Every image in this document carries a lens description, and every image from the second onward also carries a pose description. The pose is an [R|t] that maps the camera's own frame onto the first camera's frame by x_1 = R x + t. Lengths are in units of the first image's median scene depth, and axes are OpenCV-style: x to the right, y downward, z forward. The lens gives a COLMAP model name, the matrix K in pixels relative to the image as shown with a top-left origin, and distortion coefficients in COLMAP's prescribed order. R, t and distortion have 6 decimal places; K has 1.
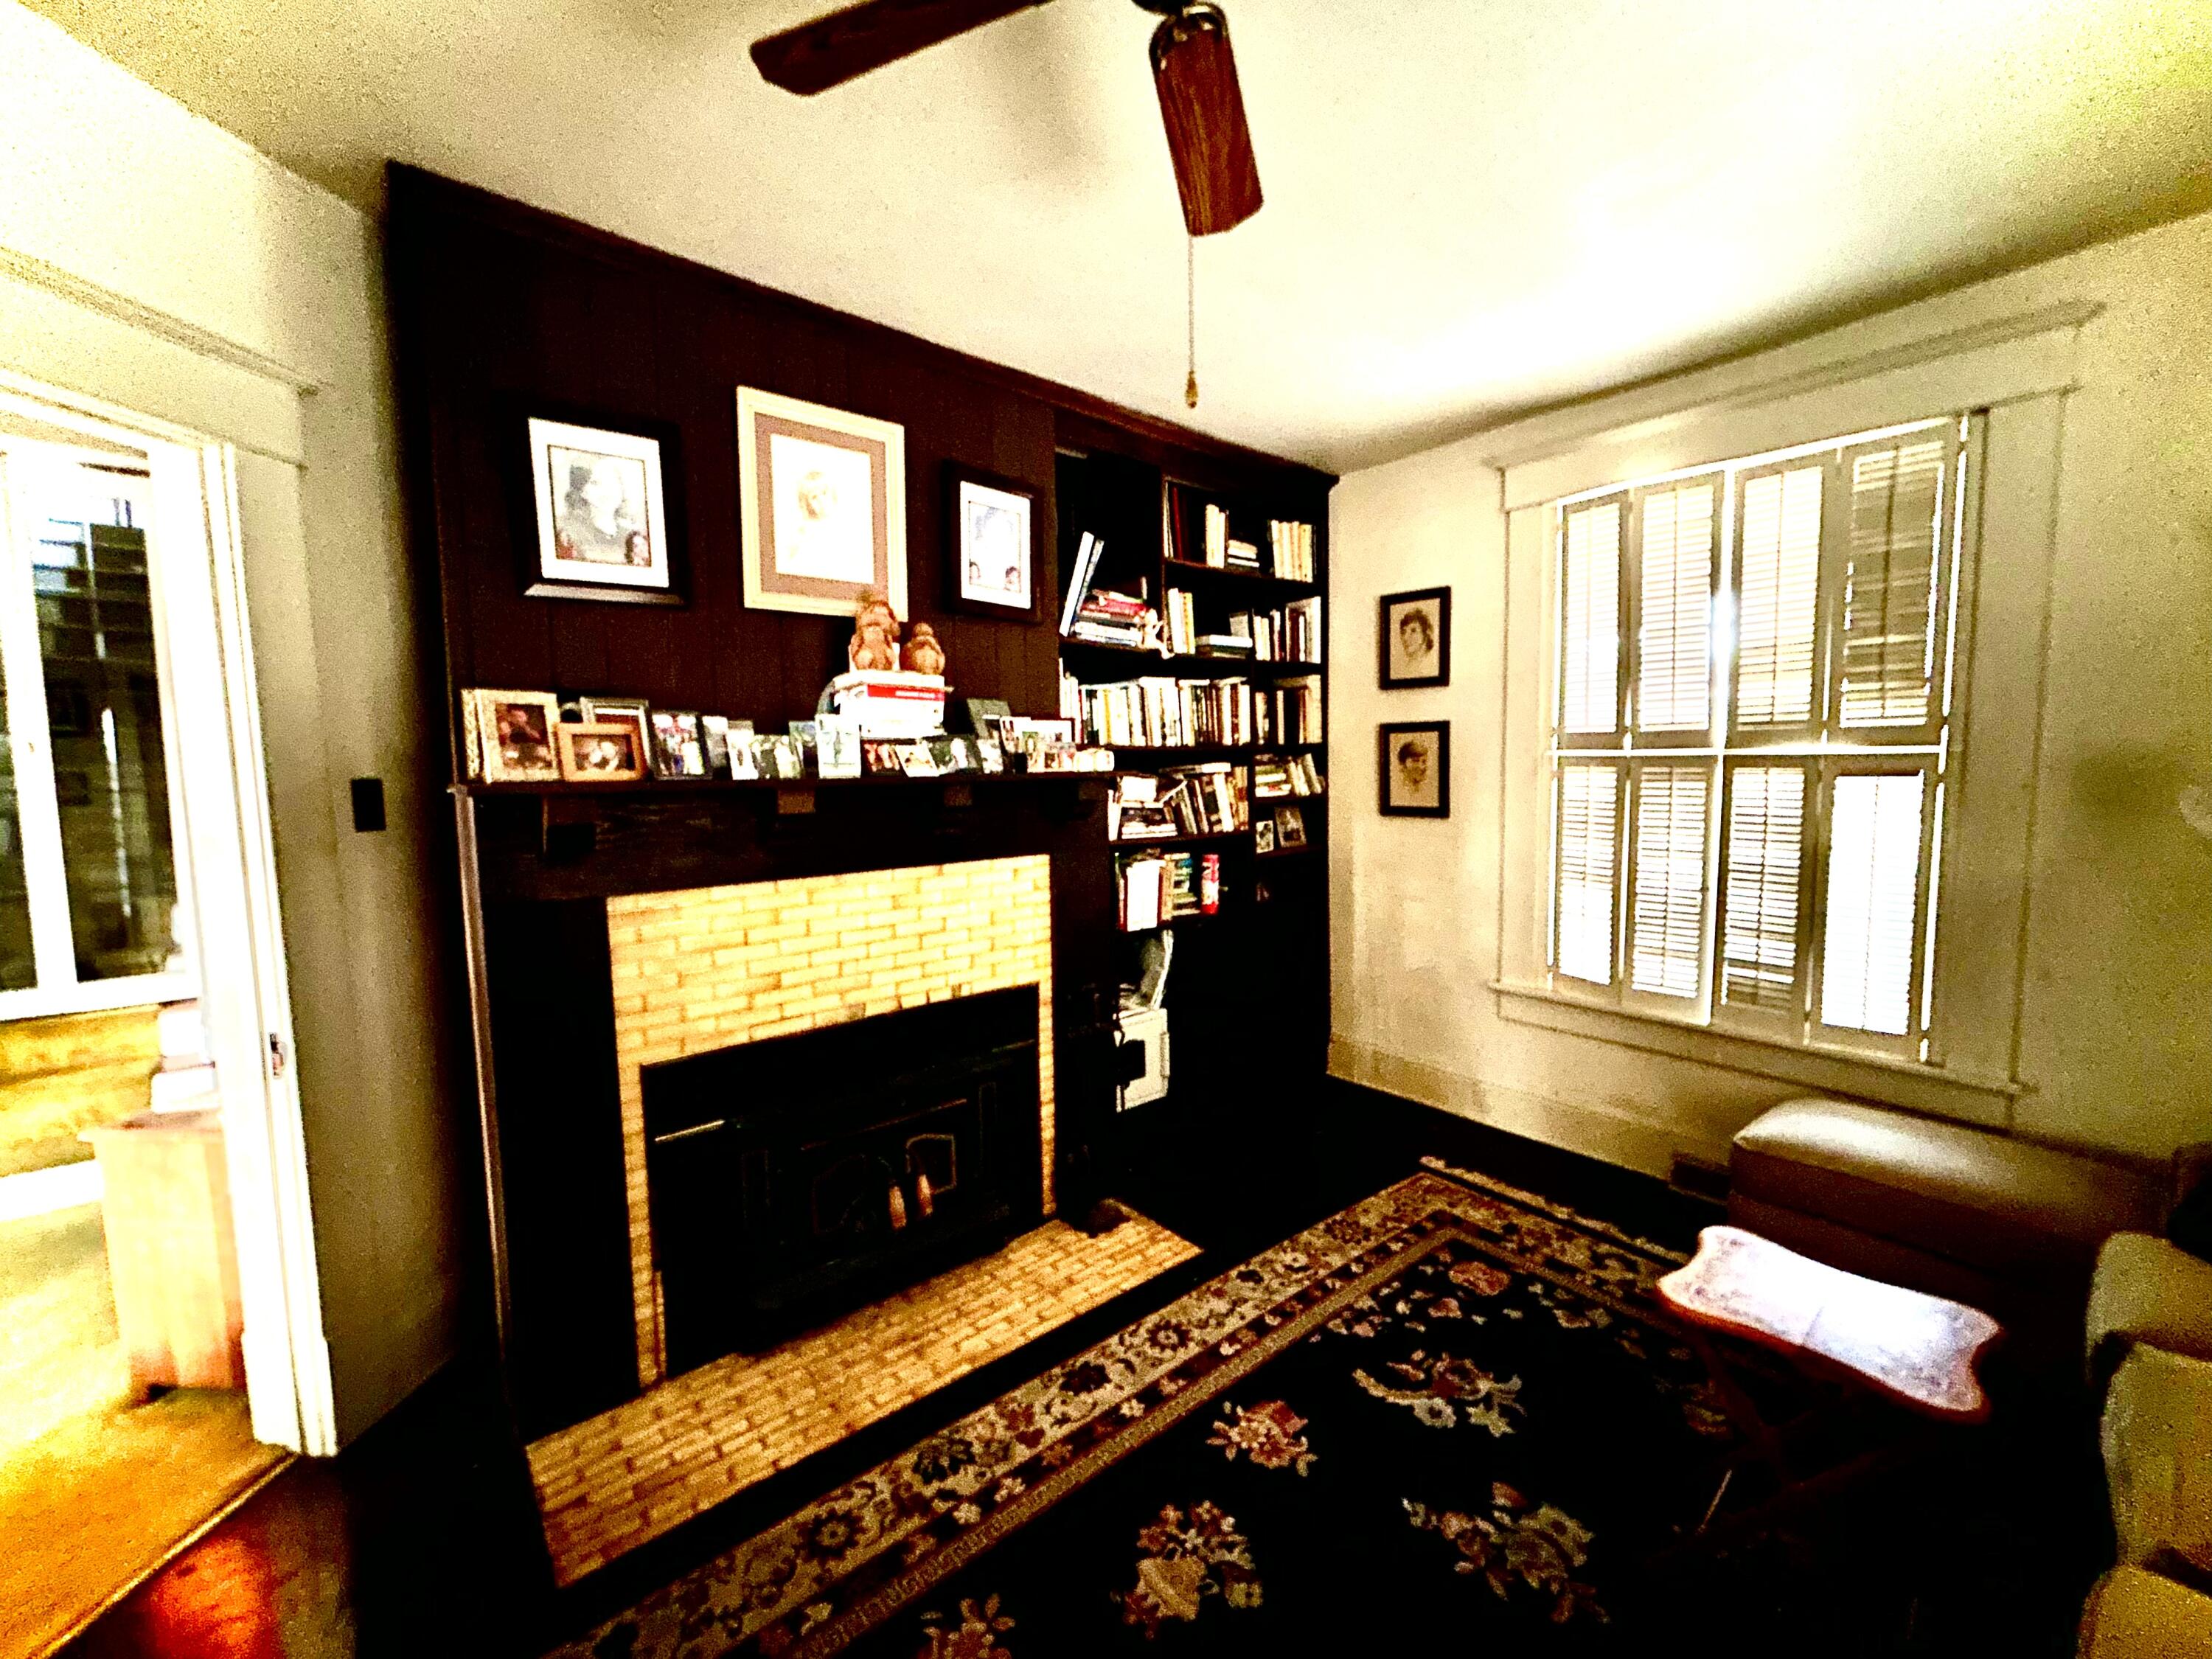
lens RADIAL K [[892.0, 0, 1111.2], [0, 892.0, 831.8], [0, 0, 1]] dist [-0.000831, 0.000089]
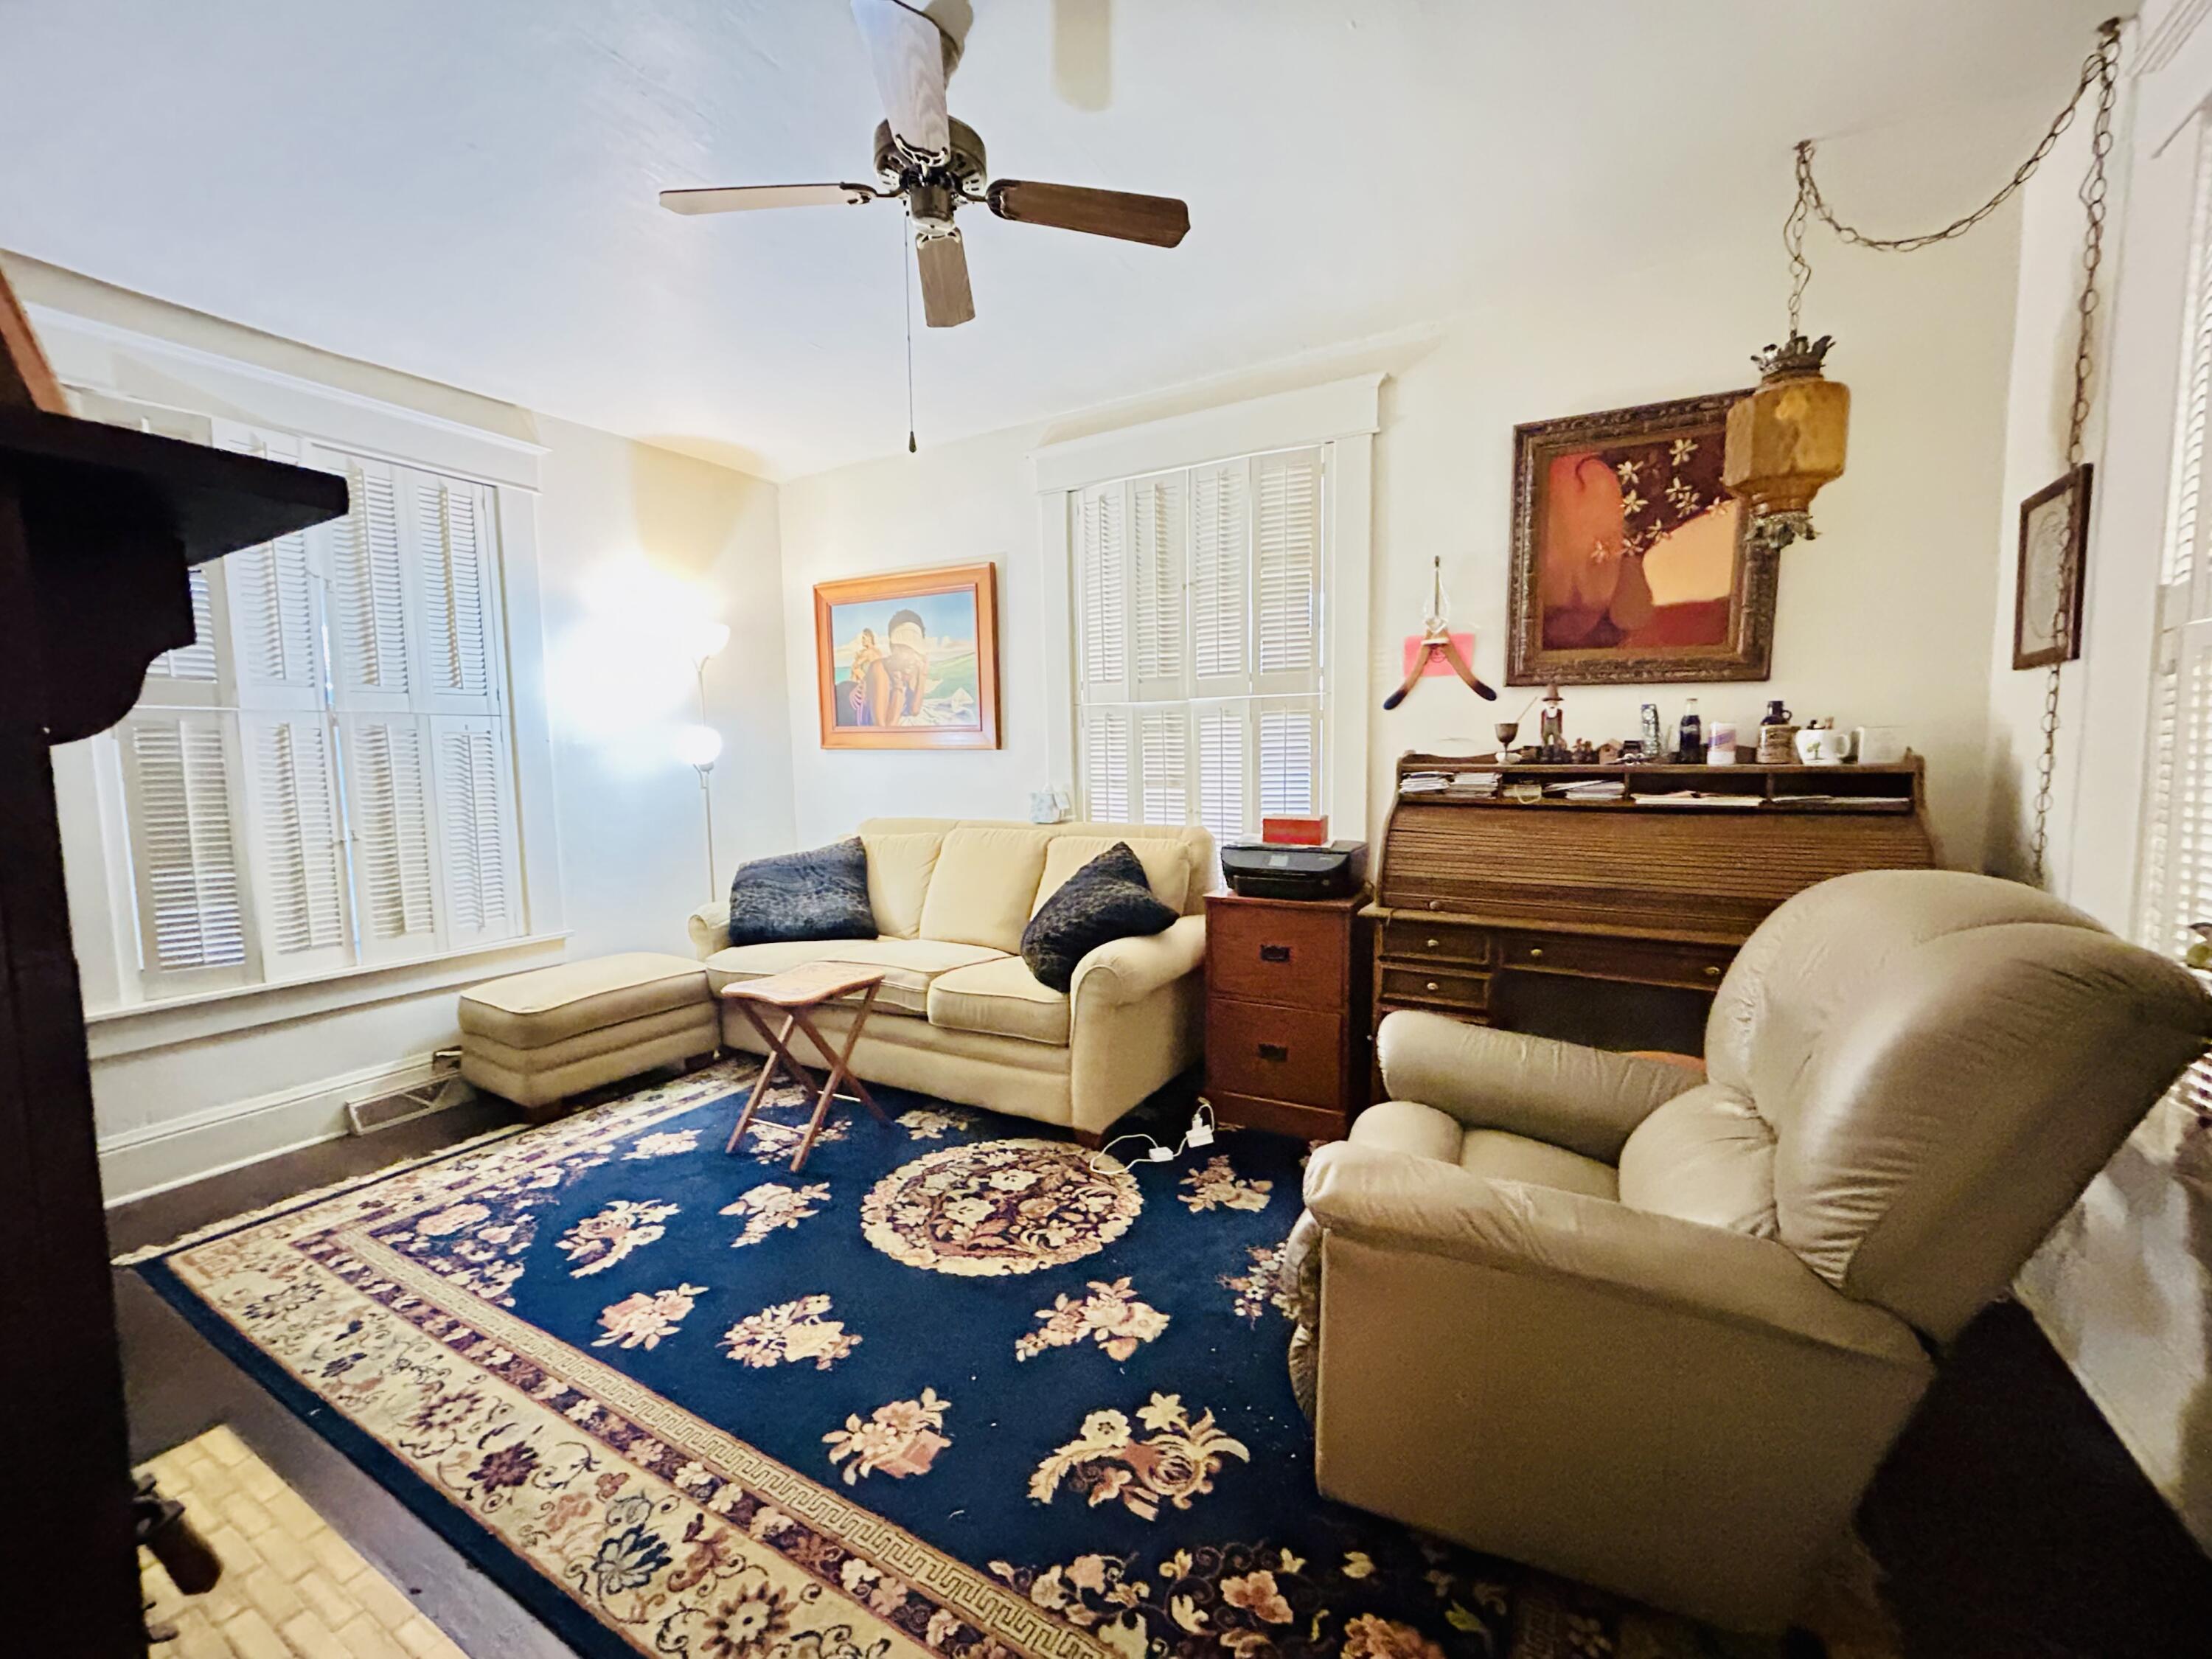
lens RADIAL K [[892.0, 0, 1111.2], [0, 892.0, 831.8], [0, 0, 1]] dist [-0.000831, 0.000089]
pose [[-0.351631, -0.060567, 0.934177, -0.840606], [0.102958, 0.989349, 0.102899, 0.050521], [-0.930460, 0.132364, -0.341650, 0.673181]]
